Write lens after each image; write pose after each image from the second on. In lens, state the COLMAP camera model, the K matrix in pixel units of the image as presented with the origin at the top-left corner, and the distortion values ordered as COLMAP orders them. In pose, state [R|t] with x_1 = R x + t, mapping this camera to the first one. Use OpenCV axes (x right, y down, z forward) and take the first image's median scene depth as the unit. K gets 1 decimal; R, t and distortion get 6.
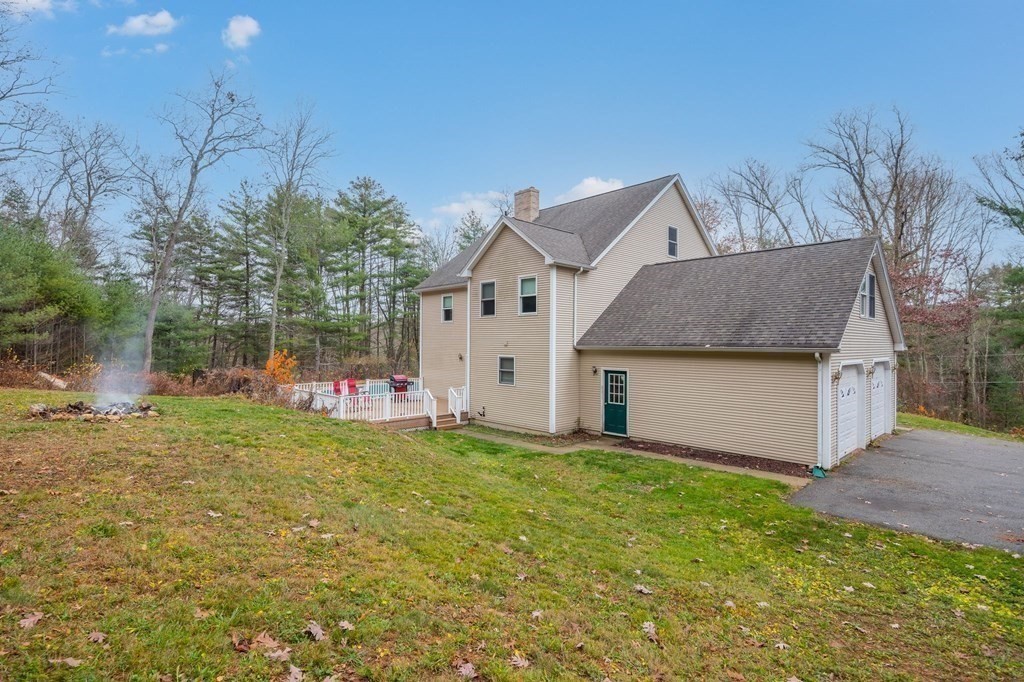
lens RADIAL K [[498.2, 0, 511.1], [0, 498.2, 332.7], [0, 0, 1]] dist [0.003721, -0.003235]
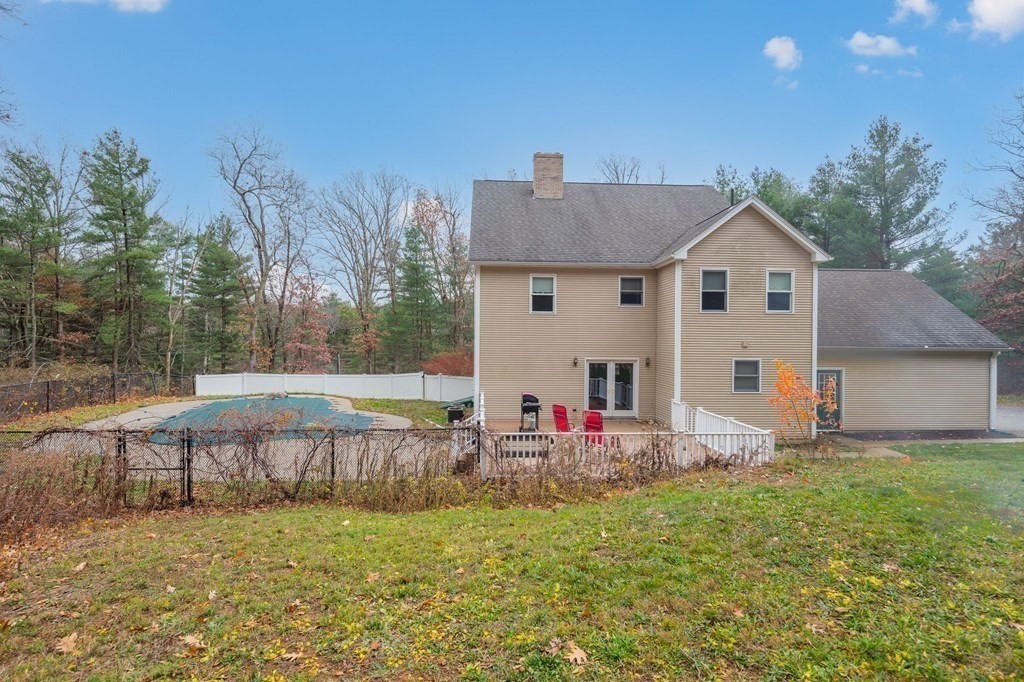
lens RADIAL K [[498.2, 0, 510.9], [0, 498.2, 343.4], [0, 0, 1]] dist [0.003721, -0.003235]
pose [[0.645441, -0.004780, 0.763795, -0.356576], [-0.021679, 0.999463, 0.024575, 0.002591], [-0.763503, -0.032420, 0.644990, 0.288953]]
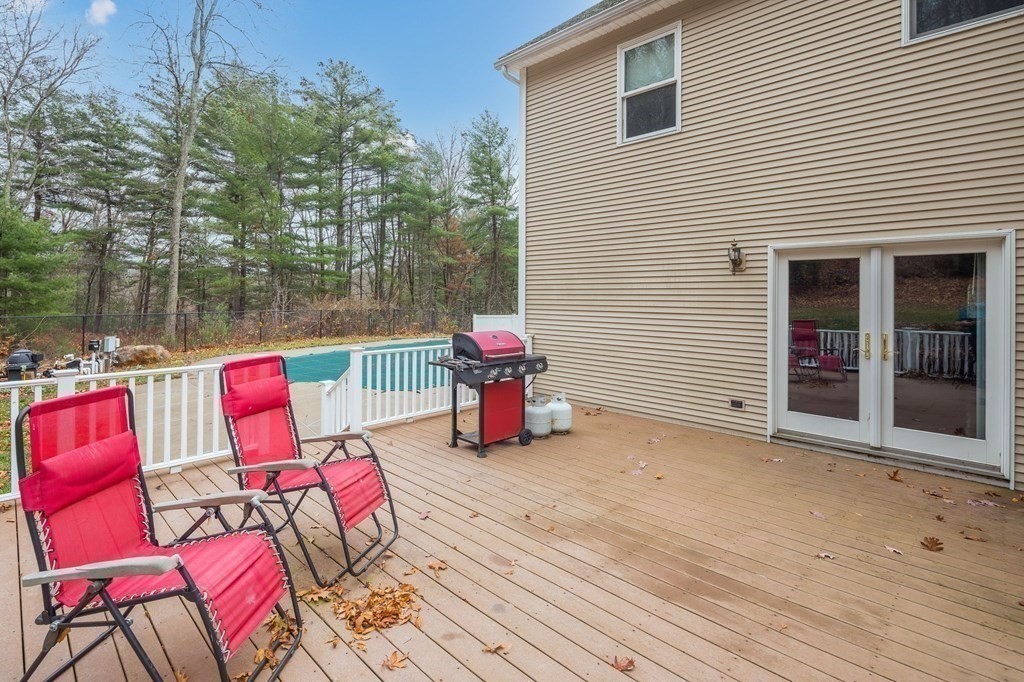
lens RADIAL K [[498.2, 0, 503.8], [0, 498.2, 297.2], [0, 0, 1]] dist [0.003721, -0.003235]
pose [[0.999688, -0.005851, 0.024288, -0.108595], [0.005226, 0.999656, 0.025714, 0.029827], [-0.024430, -0.025579, 0.999374, 0.367164]]
